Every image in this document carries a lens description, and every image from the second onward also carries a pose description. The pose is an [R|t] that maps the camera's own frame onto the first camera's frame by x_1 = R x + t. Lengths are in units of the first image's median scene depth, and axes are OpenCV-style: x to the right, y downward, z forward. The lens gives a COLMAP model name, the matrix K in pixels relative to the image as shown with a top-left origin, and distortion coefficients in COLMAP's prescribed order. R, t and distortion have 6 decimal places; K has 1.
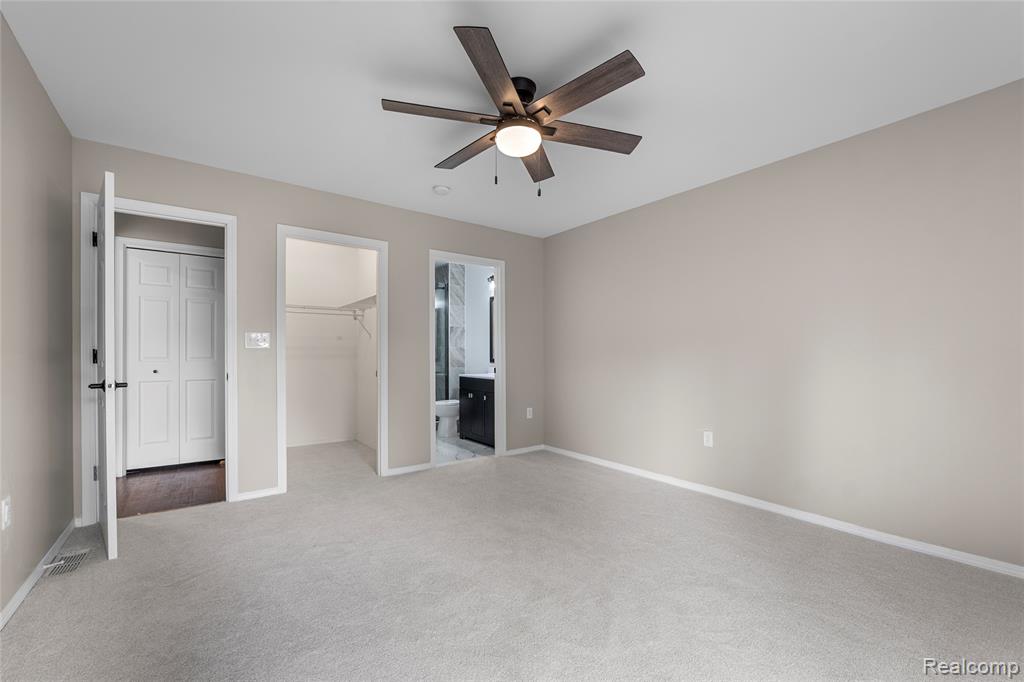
lens RADIAL K [[423.8, 0, 508.8], [0, 423.8, 351.2], [0, 0, 1]] dist [-0.012428, 0.000392]
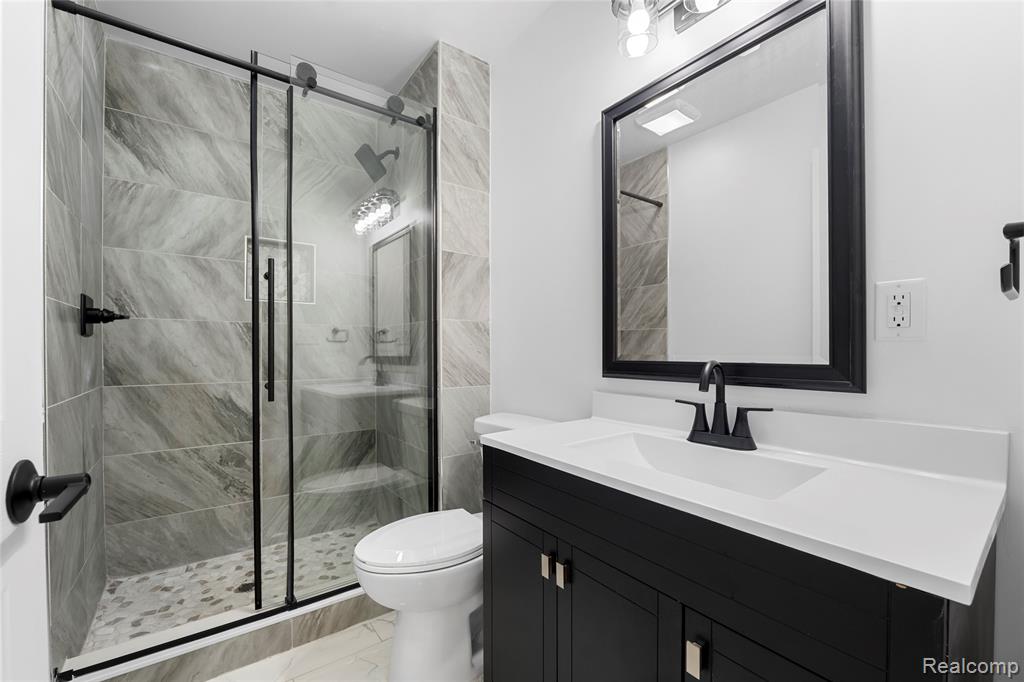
lens RADIAL K [[423.8, 0, 507.5], [0, 423.8, 346.3], [0, 0, 1]] dist [-0.012428, 0.000392]
pose [[0.999926, 0.000119, 0.012171, -0.095500], [-0.000242, 0.999948, 0.010169, 0.005541], [-0.012169, -0.010171, 0.999874, 0.694596]]
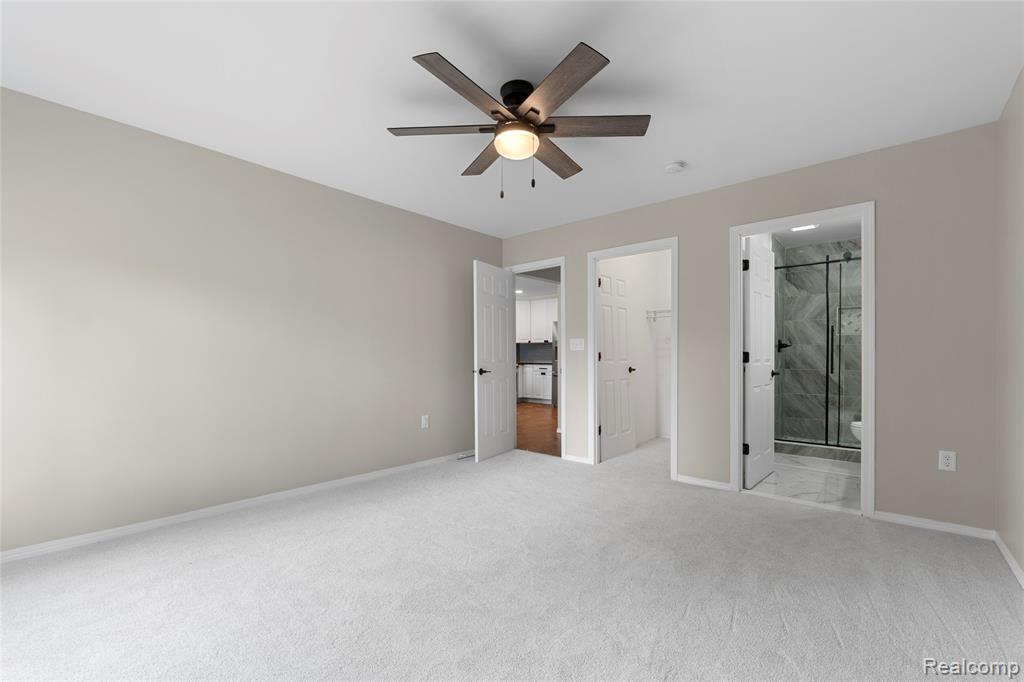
lens RADIAL K [[423.8, 0, 514.6], [0, 423.8, 366.0], [0, 0, 1]] dist [-0.012428, 0.000392]
pose [[0.232267, 0.023696, -0.972363, 0.338122], [0.011769, 0.999562, 0.027170, 0.001297], [0.972581, -0.017755, 0.231886, 0.251684]]
